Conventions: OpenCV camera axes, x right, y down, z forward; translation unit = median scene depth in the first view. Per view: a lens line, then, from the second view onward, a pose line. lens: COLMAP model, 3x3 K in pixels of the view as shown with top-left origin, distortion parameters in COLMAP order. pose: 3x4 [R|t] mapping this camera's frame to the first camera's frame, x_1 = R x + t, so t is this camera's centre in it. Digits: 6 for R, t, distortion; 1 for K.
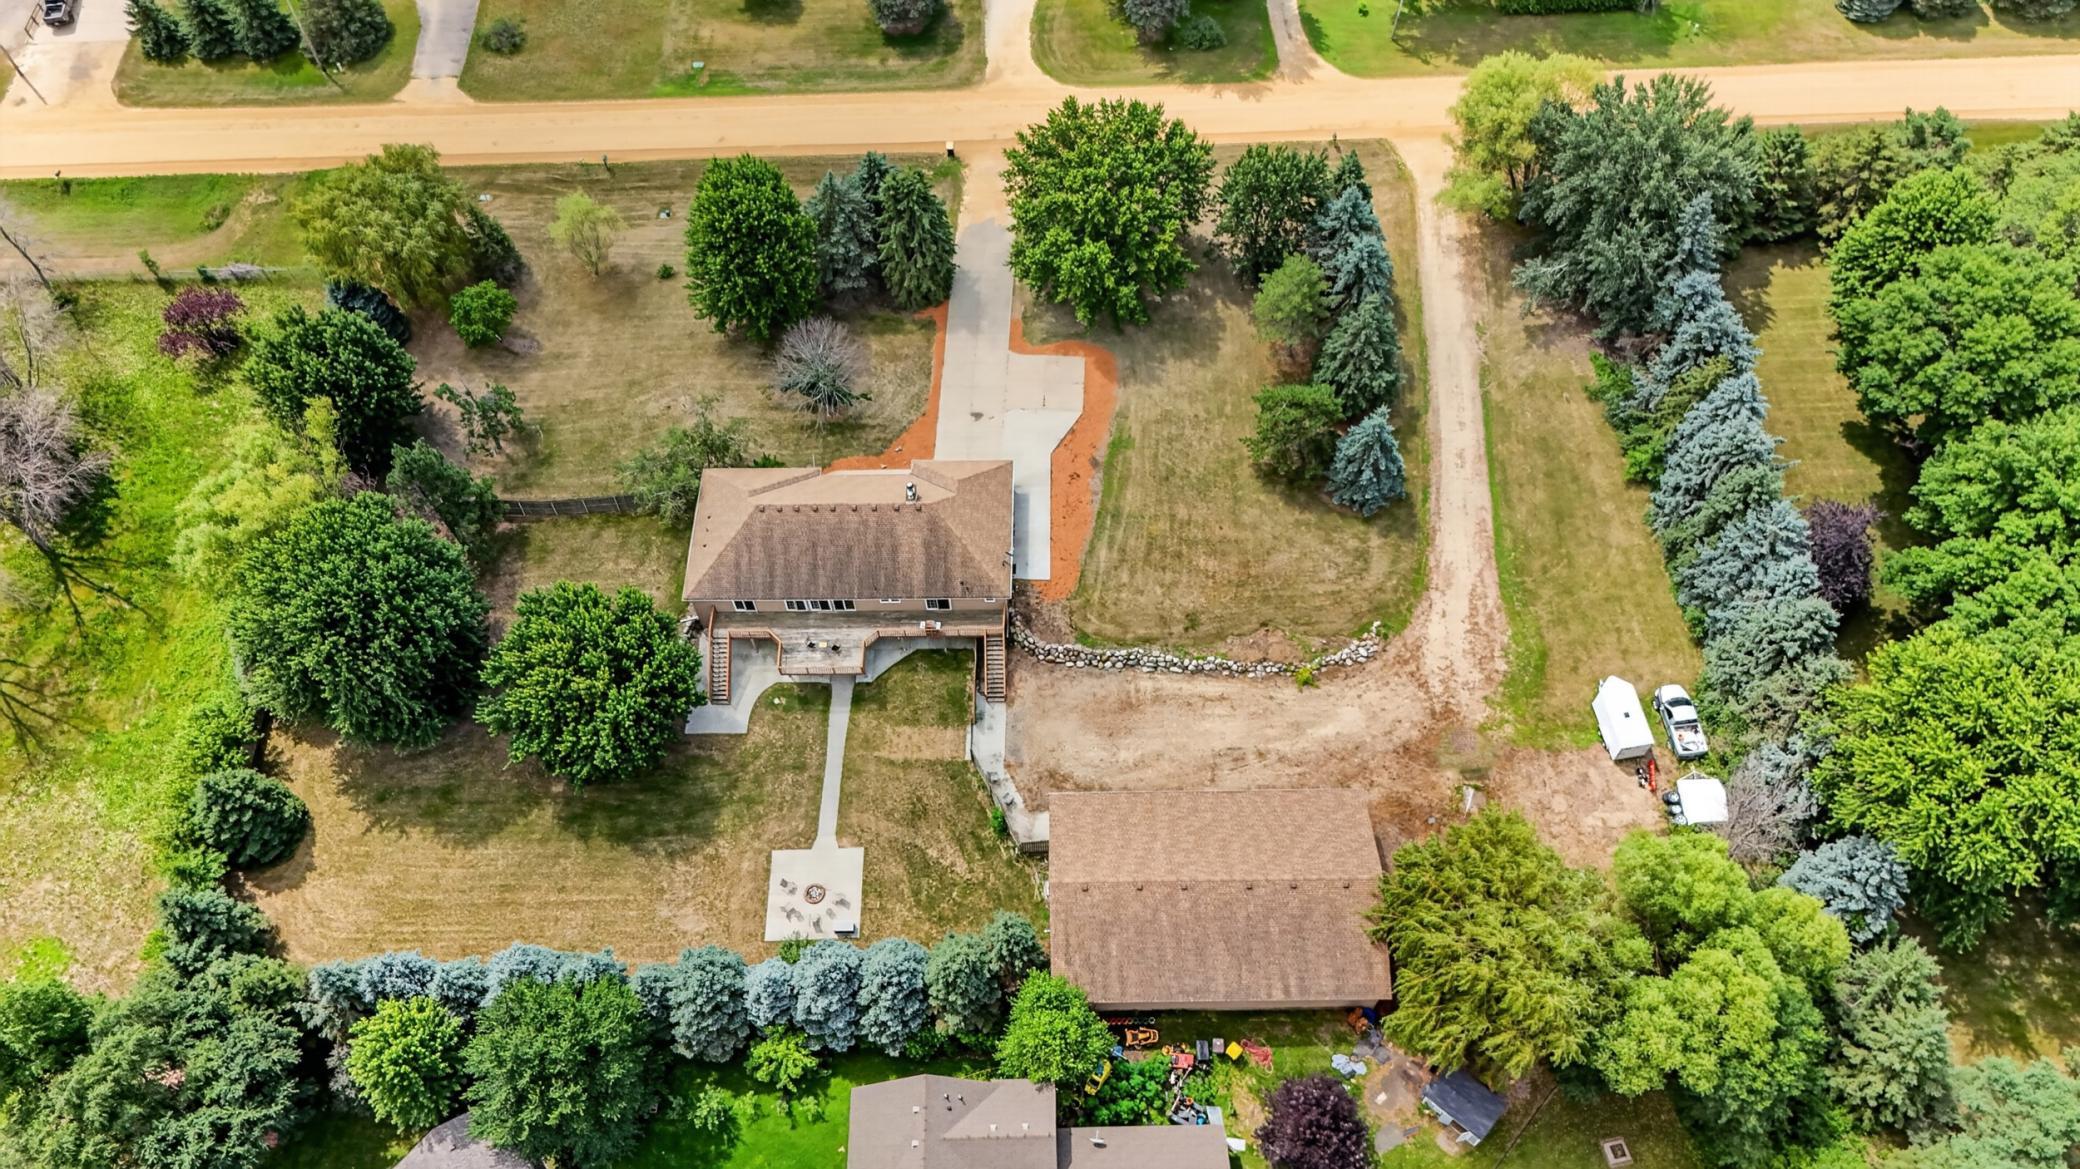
lens RADIAL K [[1538.2, 0, 1040.0], [0, 1538.2, 584.5], [0, 0, 1]] dist [0.108235, -0.245893]
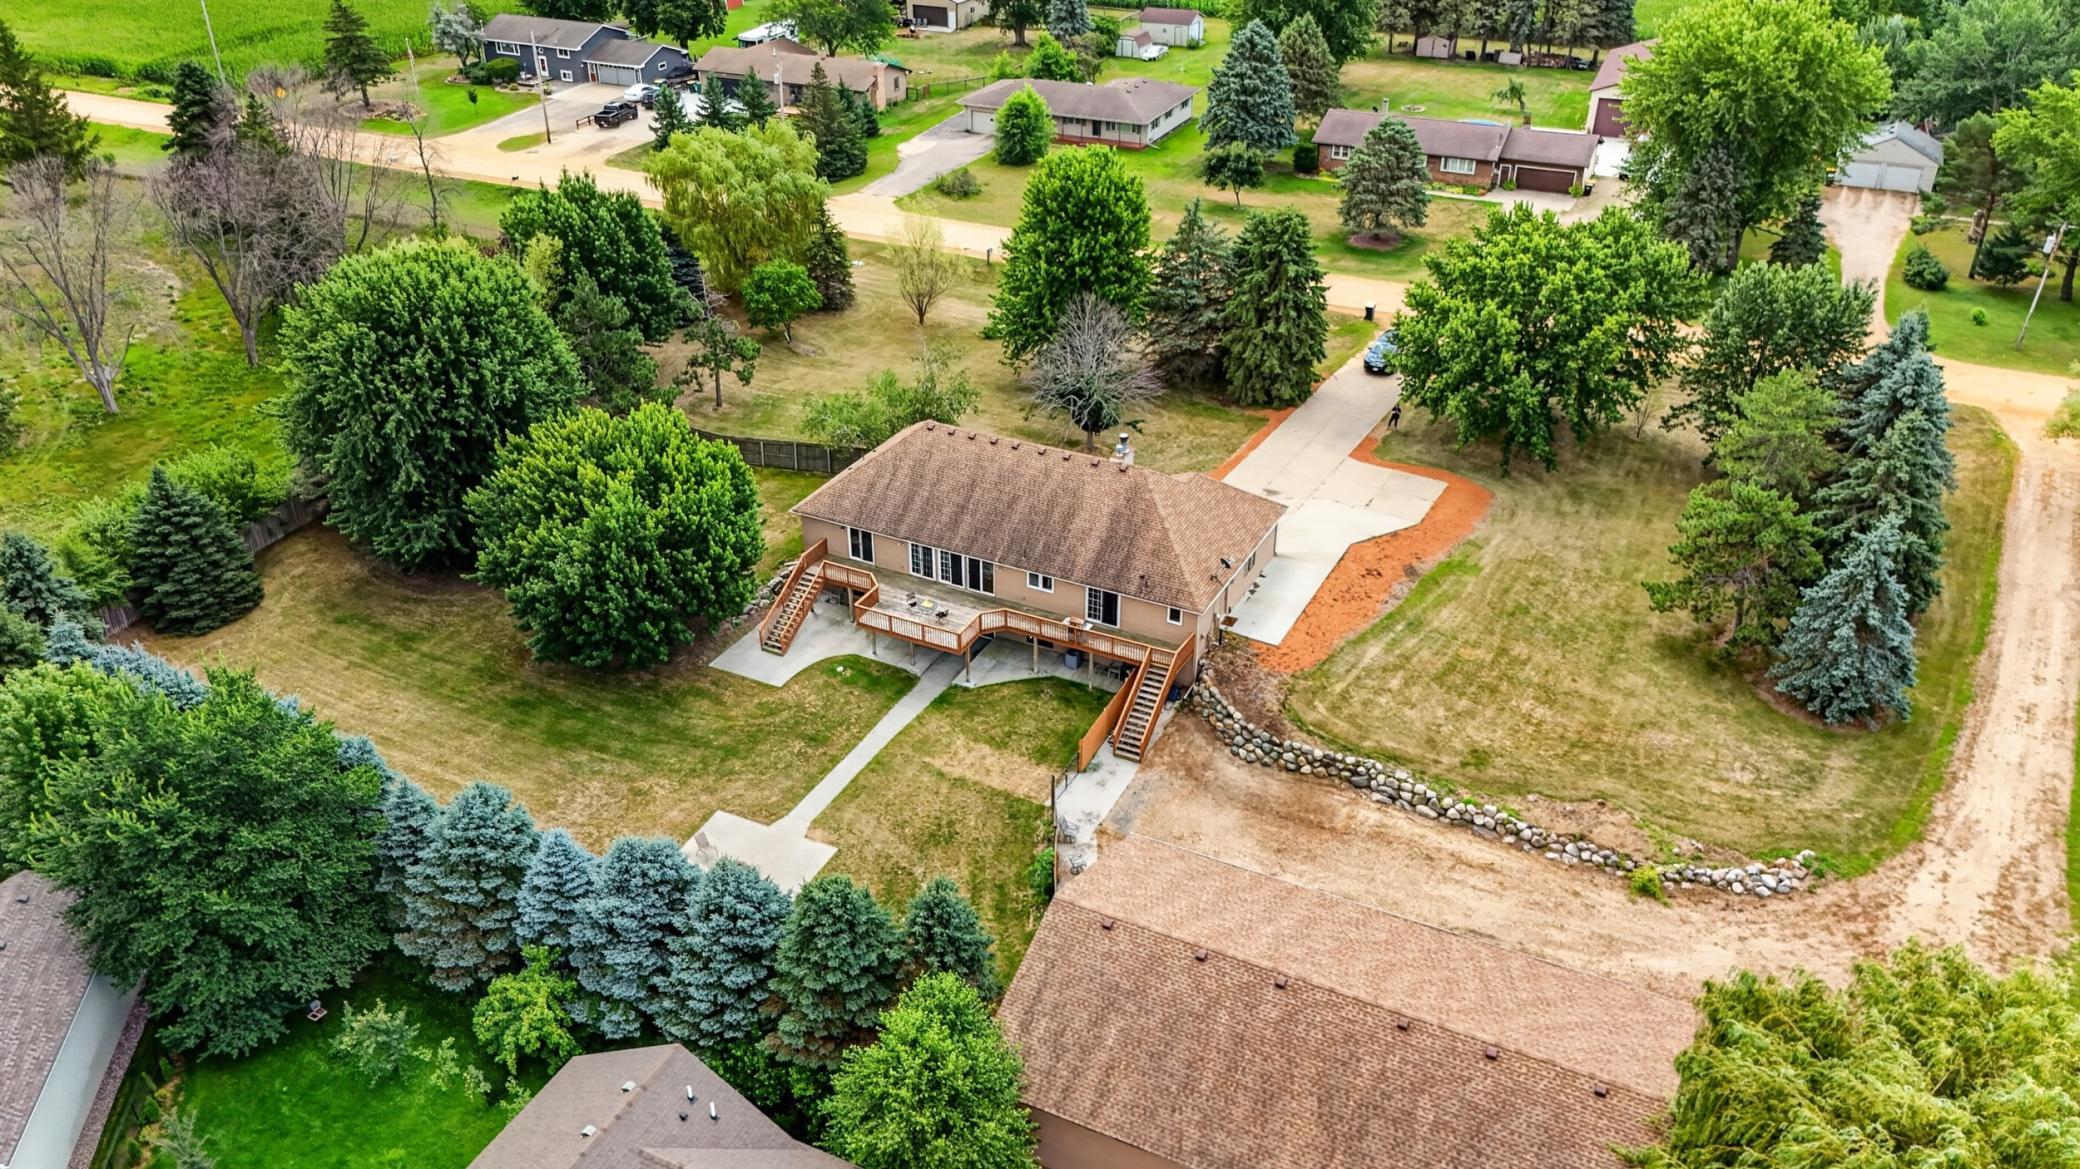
lens RADIAL K [[1586.9, 0, 1010.0], [0, 1586.9, 591.5], [0, 0, 1]] dist [0.067986, -0.072466]
pose [[0.888613, 0.245857, -0.387196, 0.168775], [-0.395586, 0.838057, -0.375729, 0.290062], [0.232117, 0.487047, 0.841966, 0.407250]]
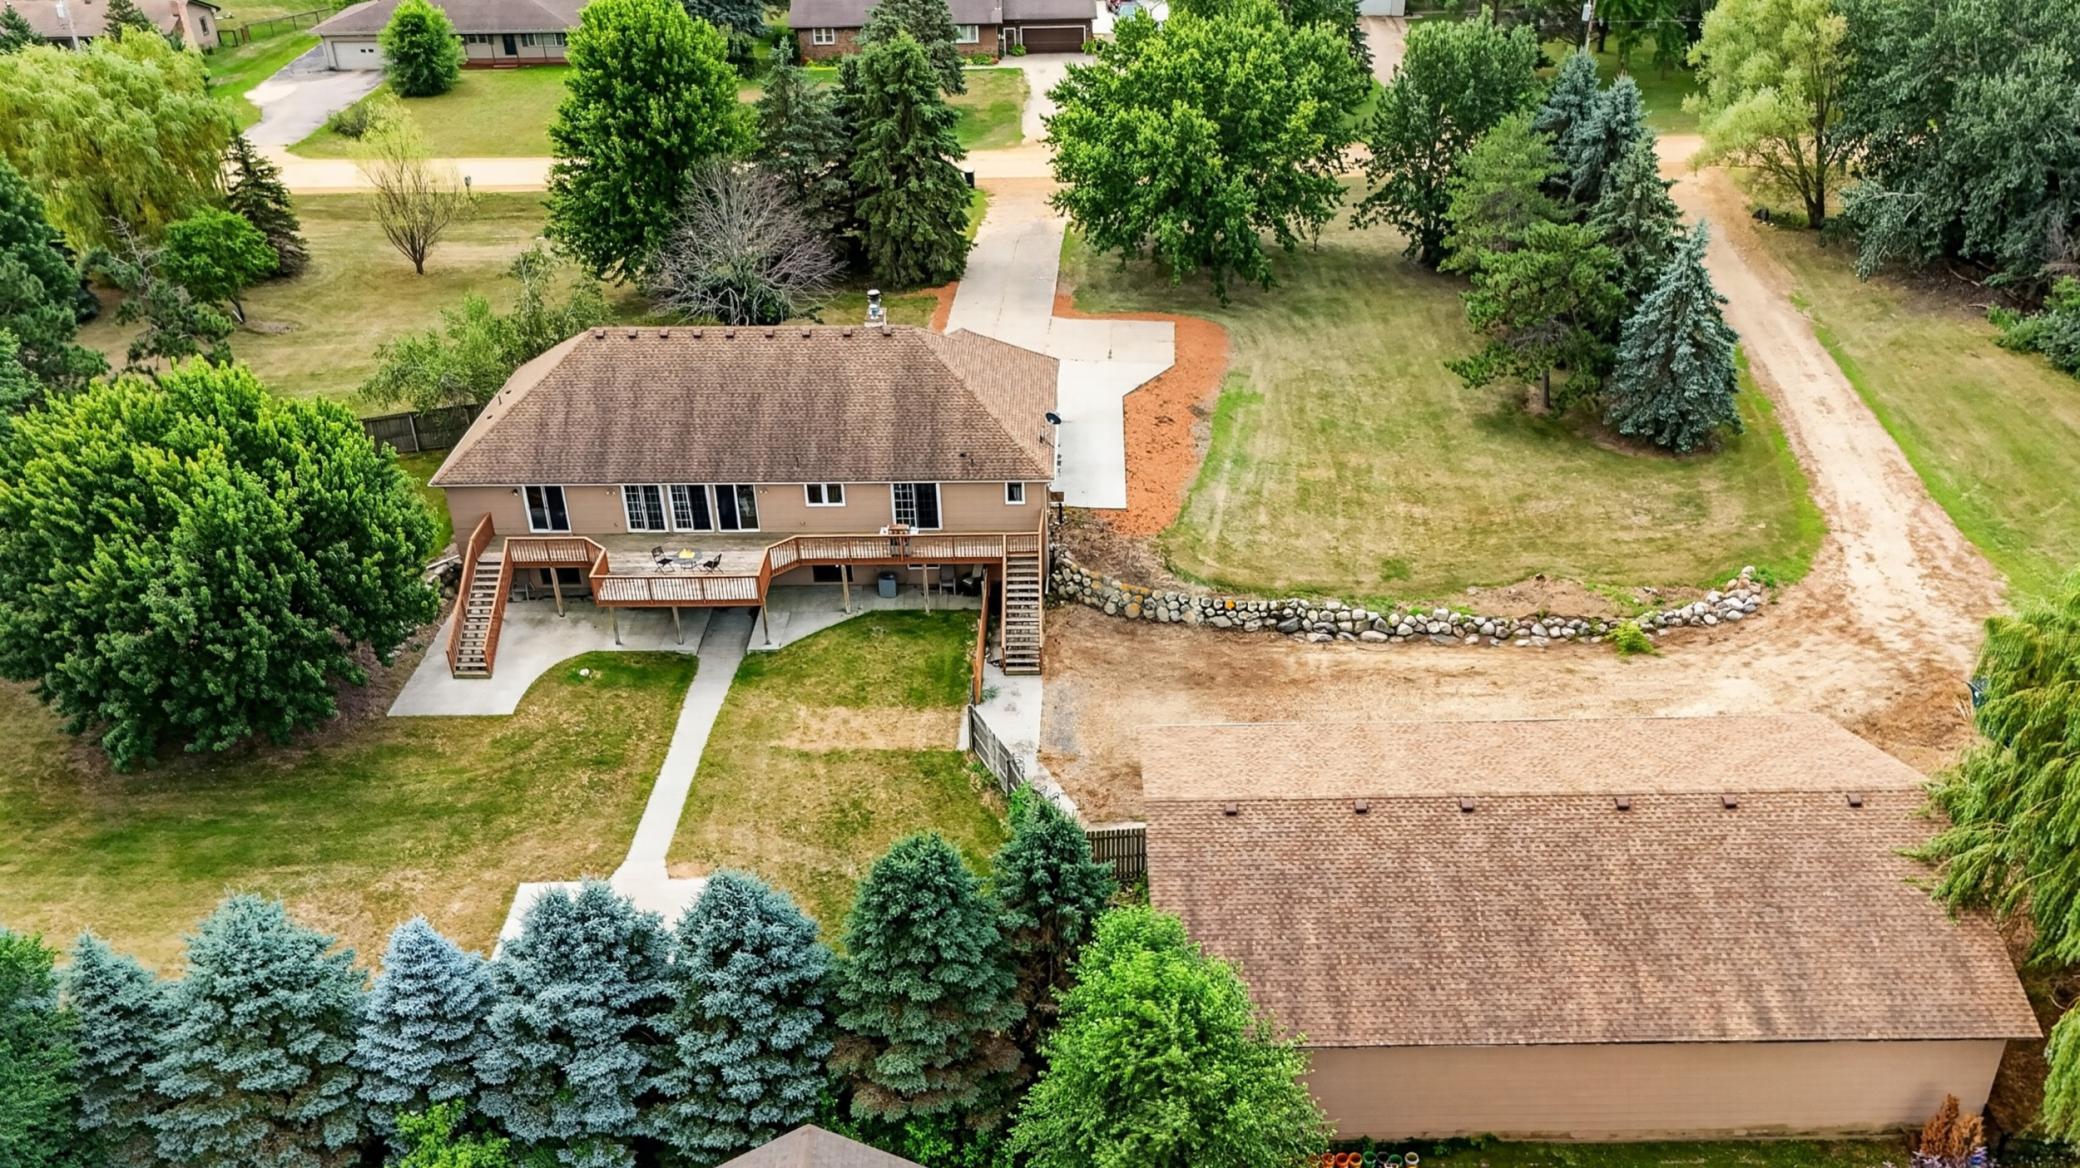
lens RADIAL K [[1738.8, 0, 1083.4], [0, 1738.8, 656.0], [0, 0, 1]] dist [0.080379, -0.116272]
pose [[0.999953, 0.006915, 0.006792, -0.012769], [-0.003073, 0.890772, -0.454440, 0.335272], [-0.009192, 0.454398, 0.890751, 0.499760]]
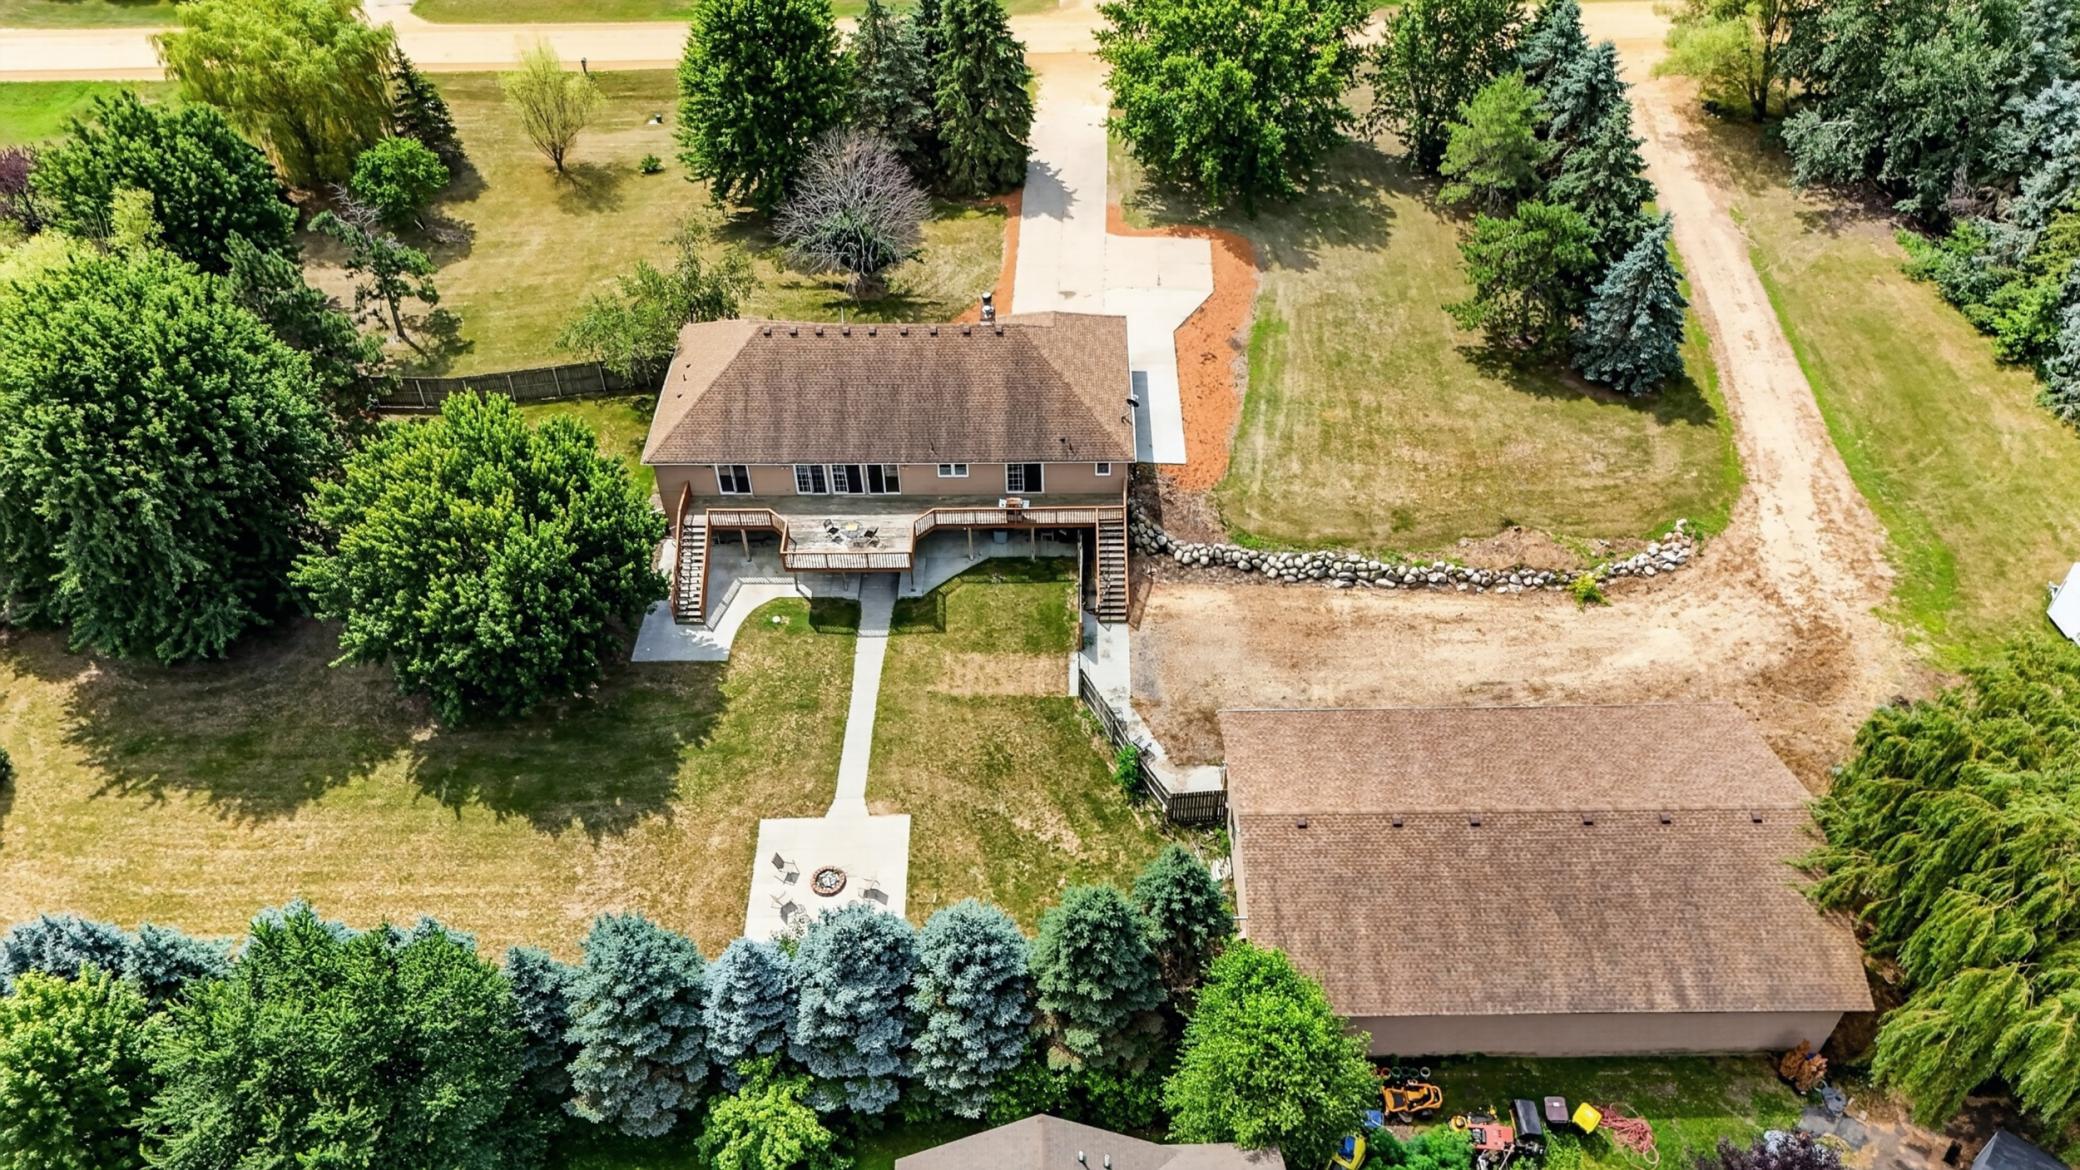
lens RADIAL K [[1542.1, 0, 1040.0], [0, 1542.1, 585.0], [0, 0, 1]] dist [0.068547, -0.074186]
pose [[0.999936, 0.005918, 0.009648, -0.067164], [-0.003289, 0.967561, -0.252616, 0.230017], [-0.010830, 0.252568, 0.967519, 0.373117]]
